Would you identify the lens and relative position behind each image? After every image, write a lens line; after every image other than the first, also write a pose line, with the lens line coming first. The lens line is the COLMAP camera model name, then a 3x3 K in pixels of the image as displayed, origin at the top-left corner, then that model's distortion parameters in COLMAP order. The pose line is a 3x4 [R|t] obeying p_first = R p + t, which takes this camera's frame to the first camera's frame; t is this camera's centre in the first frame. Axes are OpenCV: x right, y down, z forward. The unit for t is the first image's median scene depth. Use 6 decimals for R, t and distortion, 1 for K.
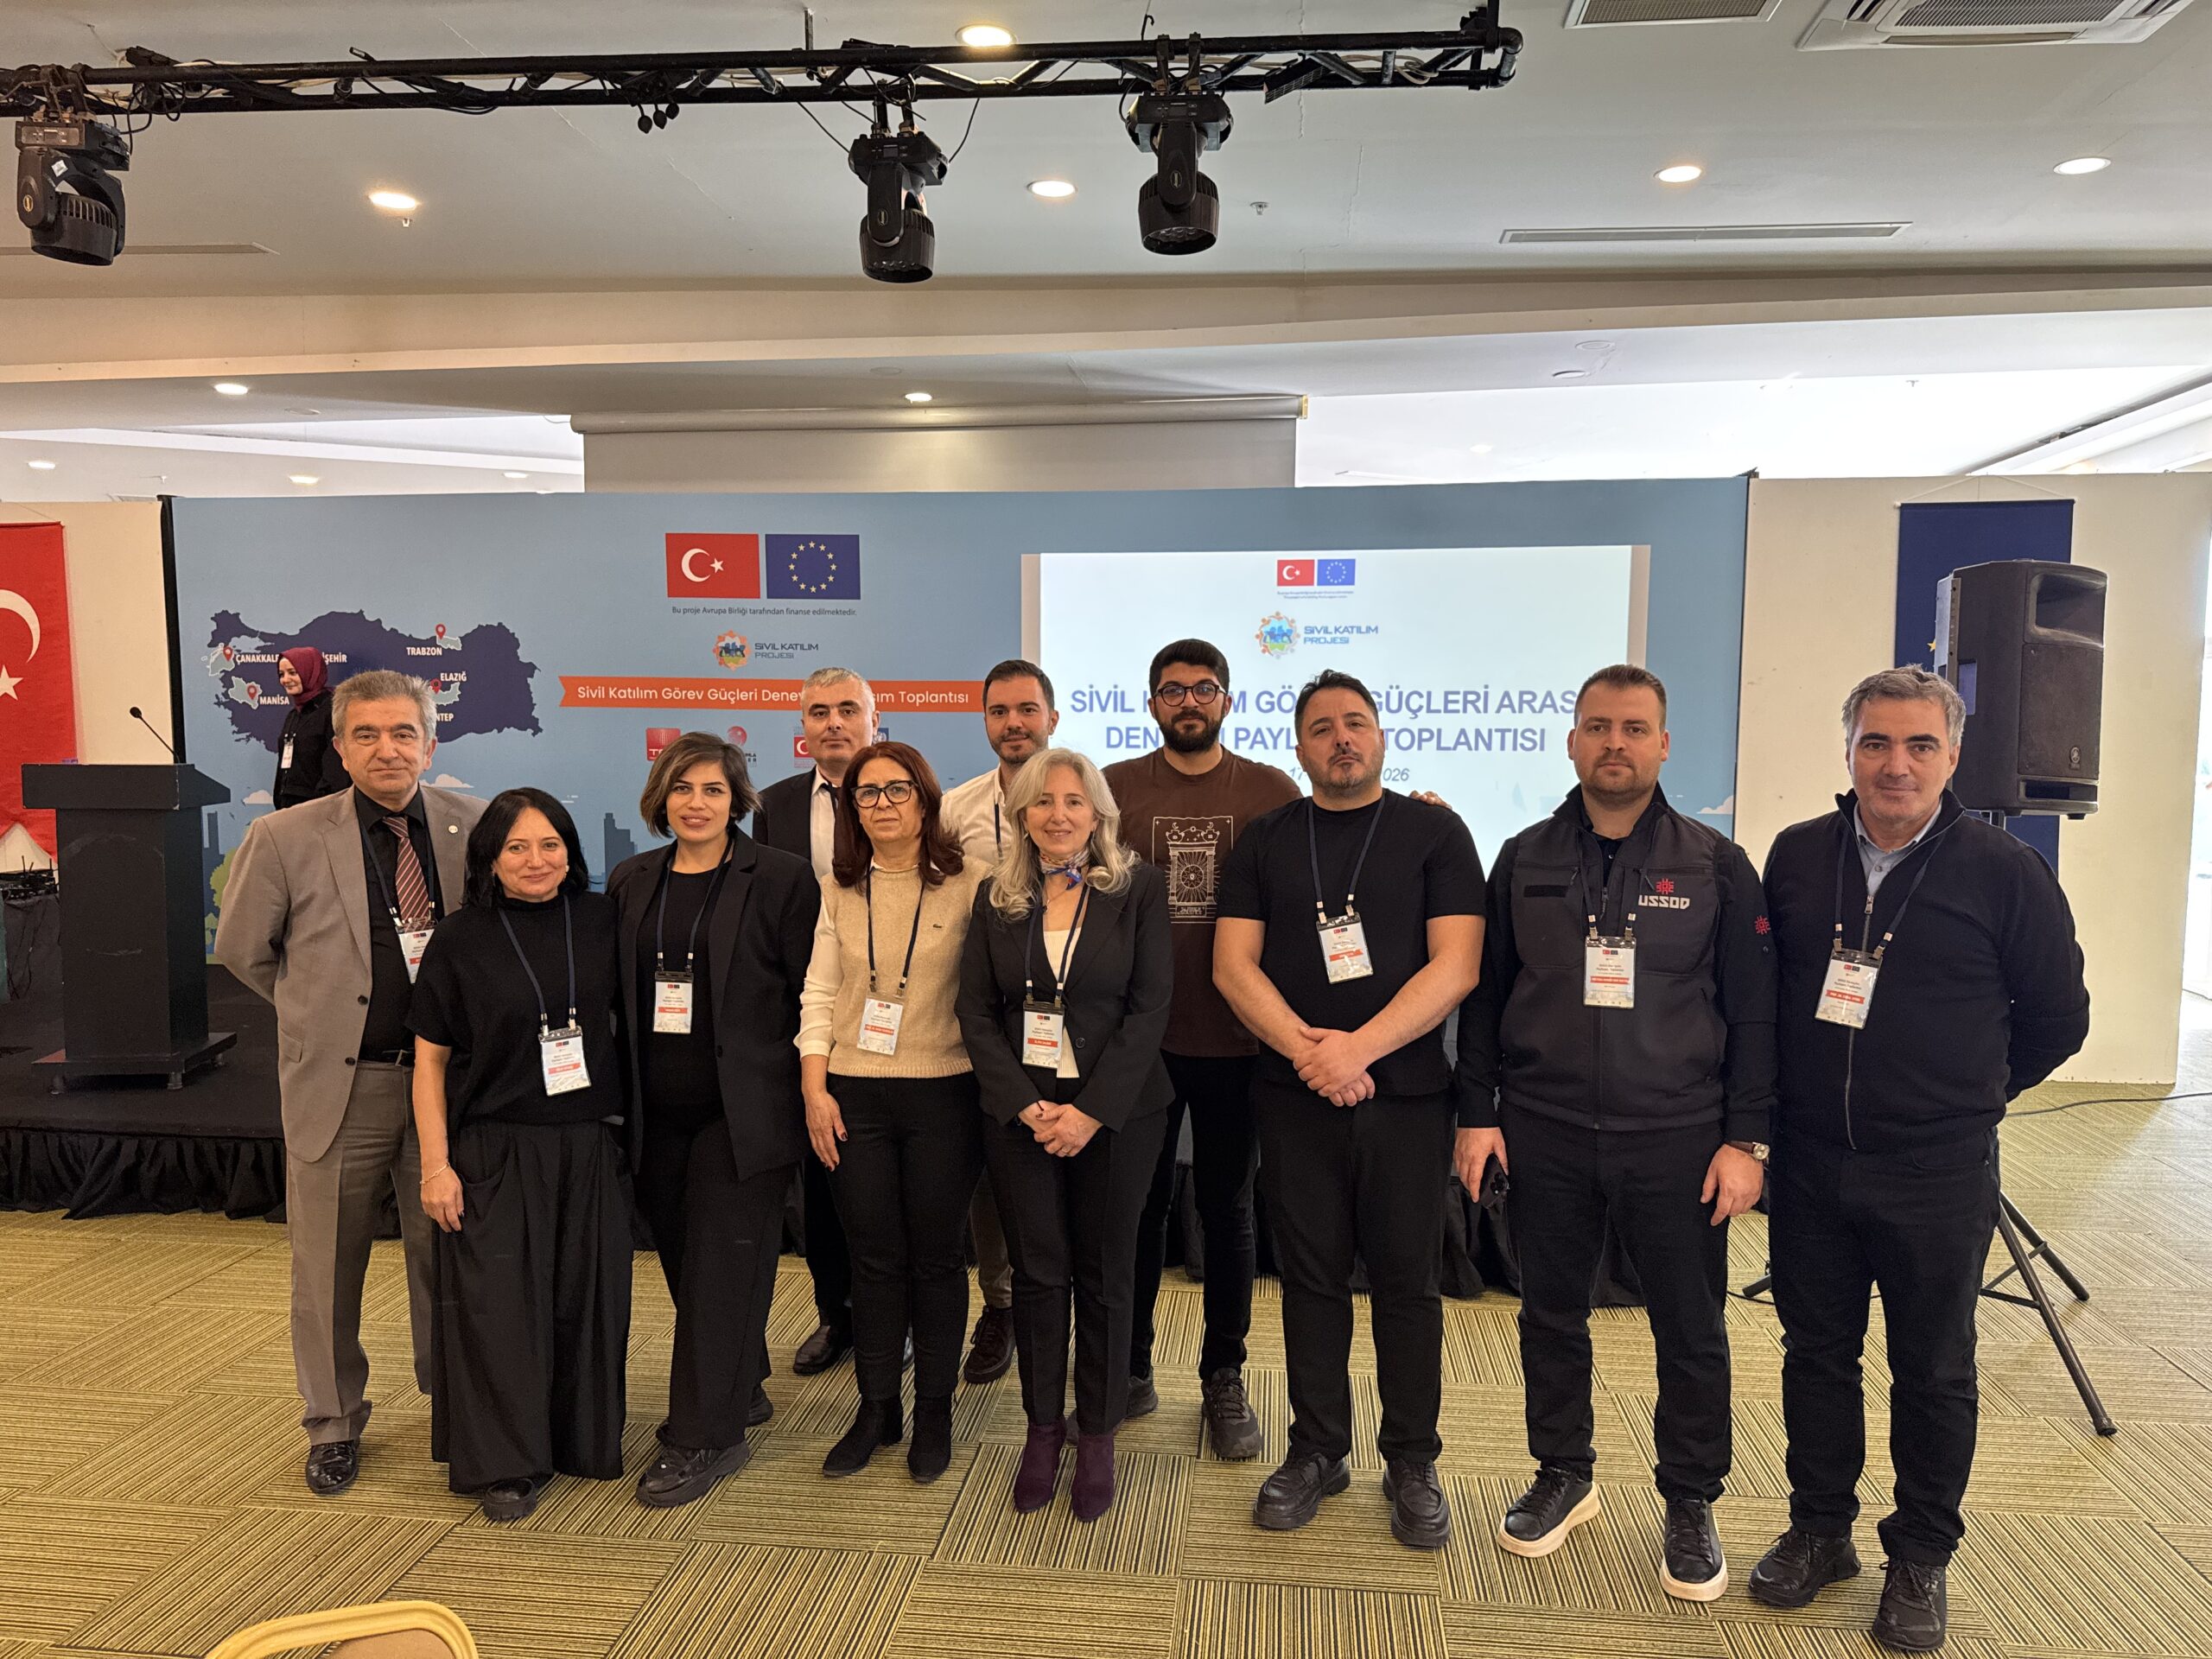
lens RADIAL K [[1540.6, 0, 1106.0], [0, 1540.6, 829.5], [0, 0, 1]] dist [0.193636, -0.302666]
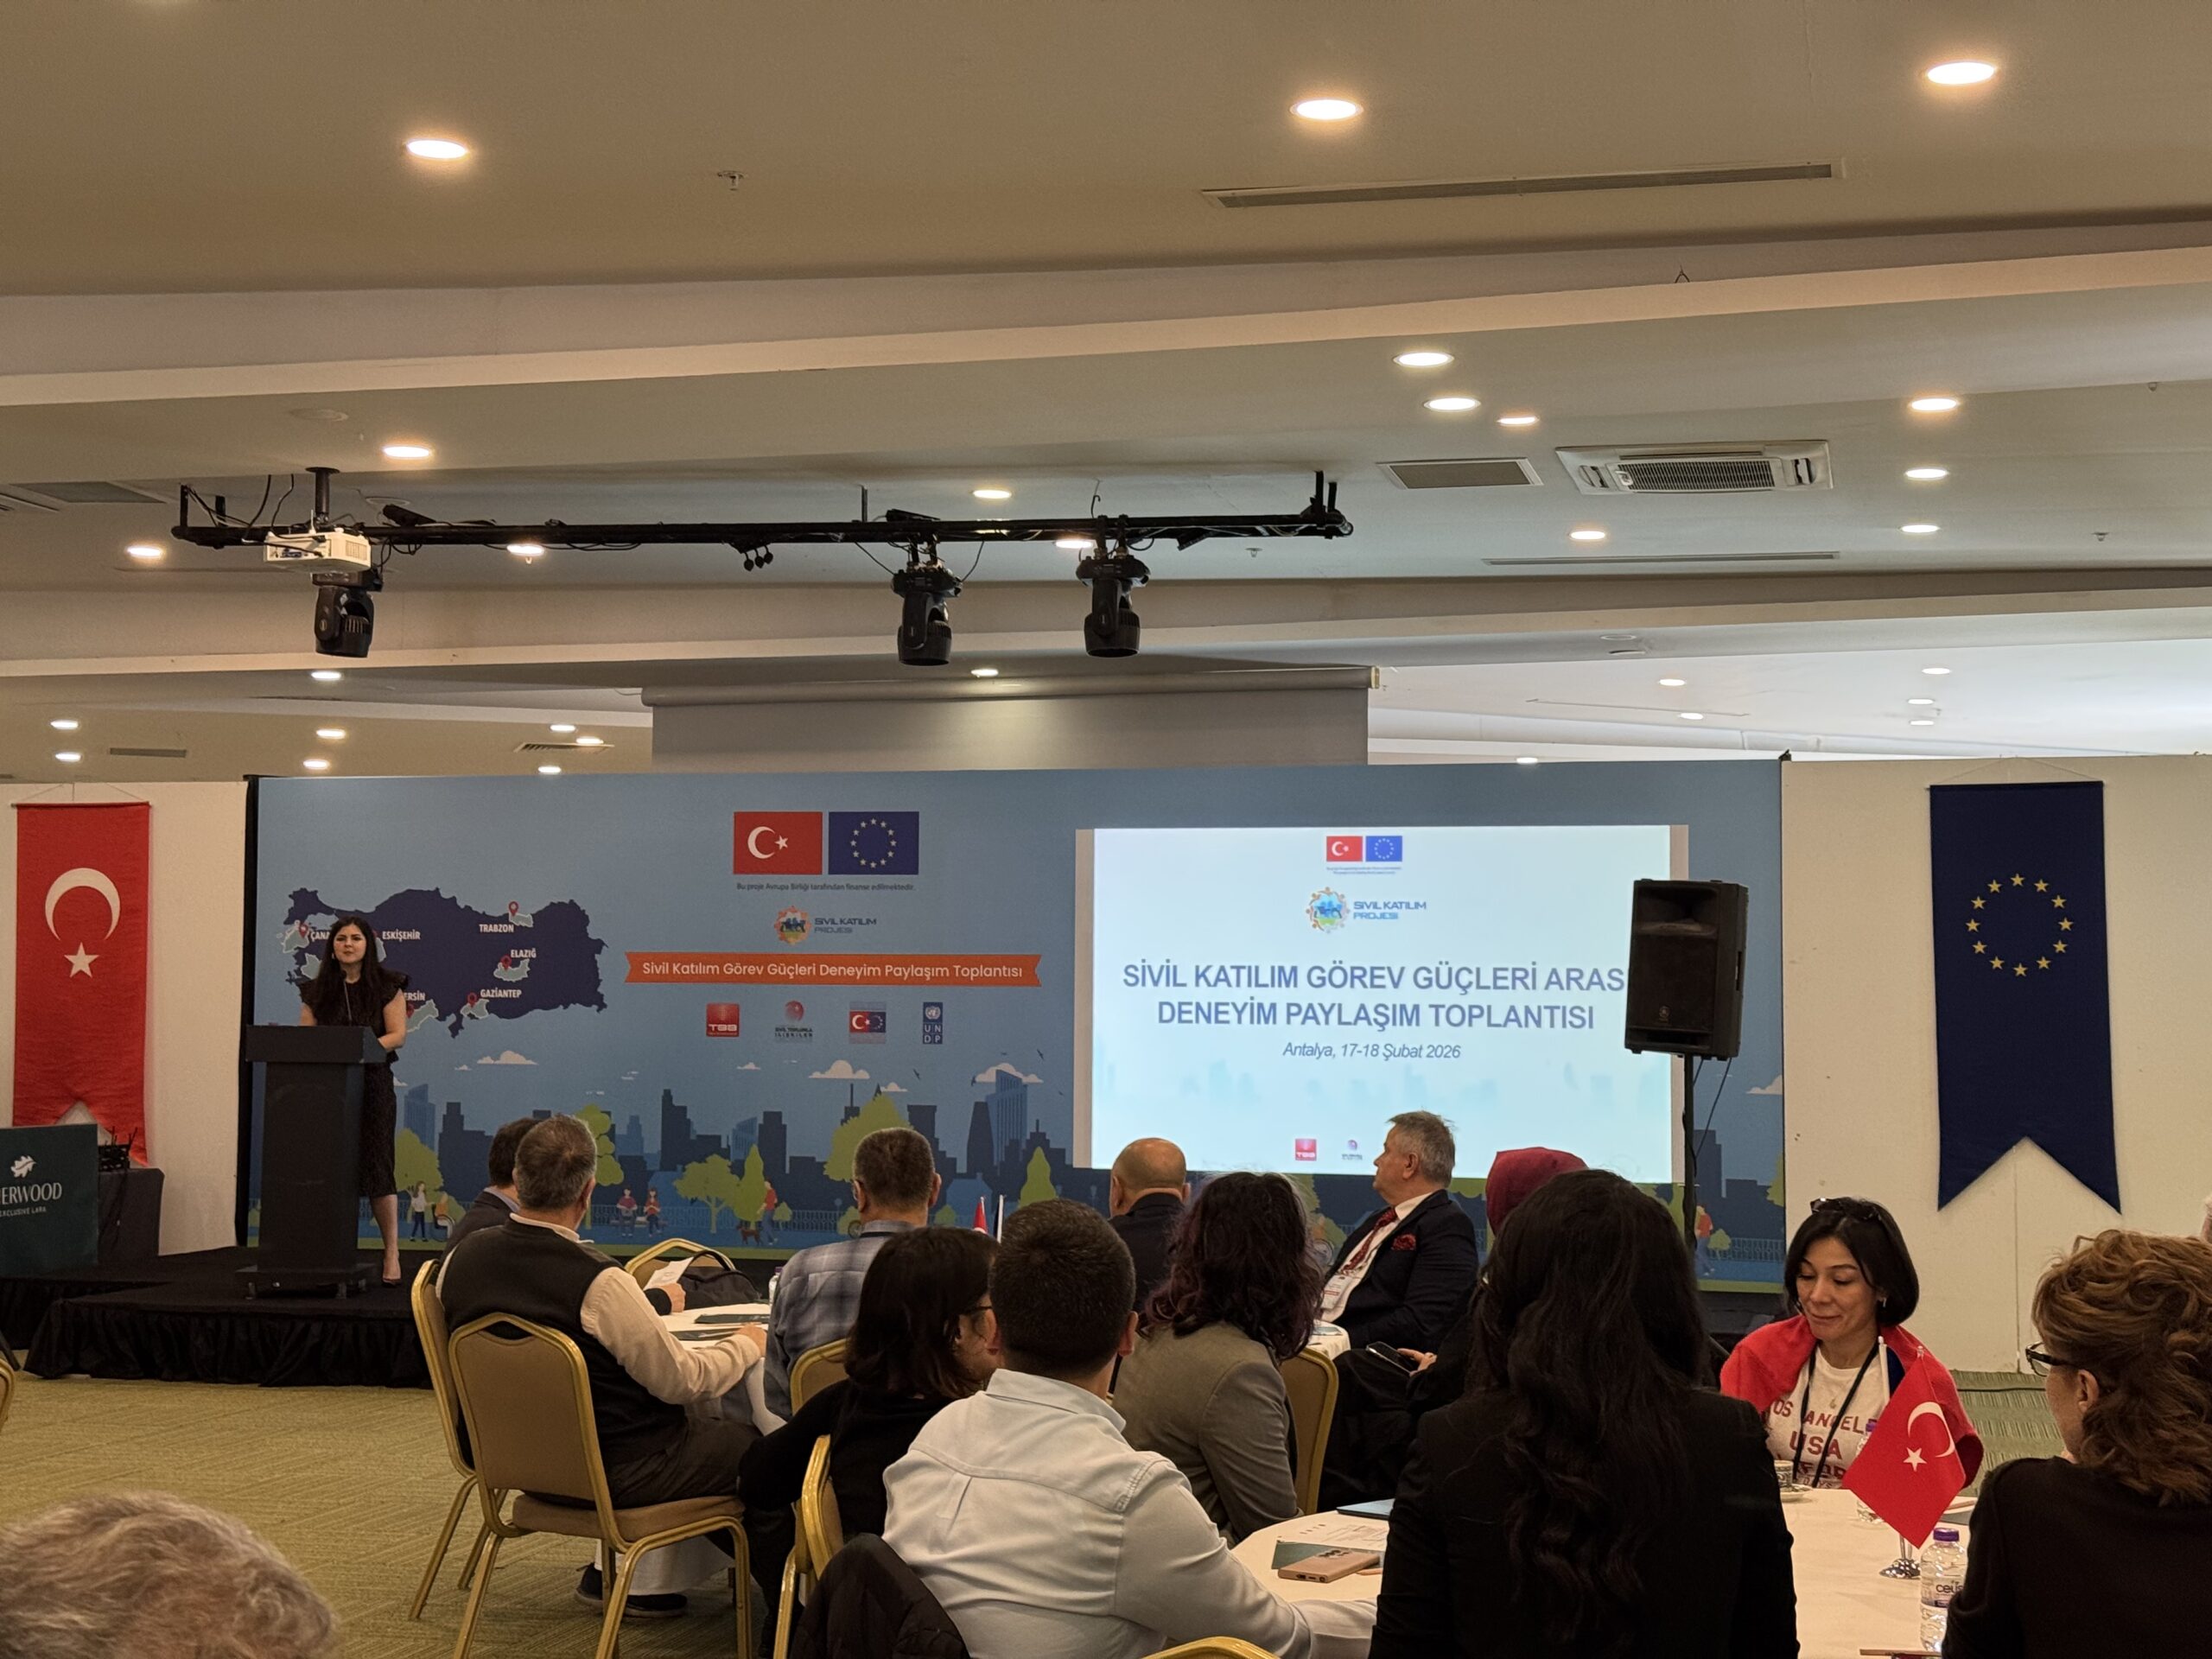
lens RADIAL K [[3116.1, 0, 1106.0], [0, 3116.1, 829.5], [0, 0, 1]] dist [0.082232, -0.032793]
pose [[0.991395, -0.003290, -0.130863, 0.230222], [-0.014337, 0.990941, -0.133531, 0.091884], [0.130117, 0.134258, 0.982367, -0.985493]]
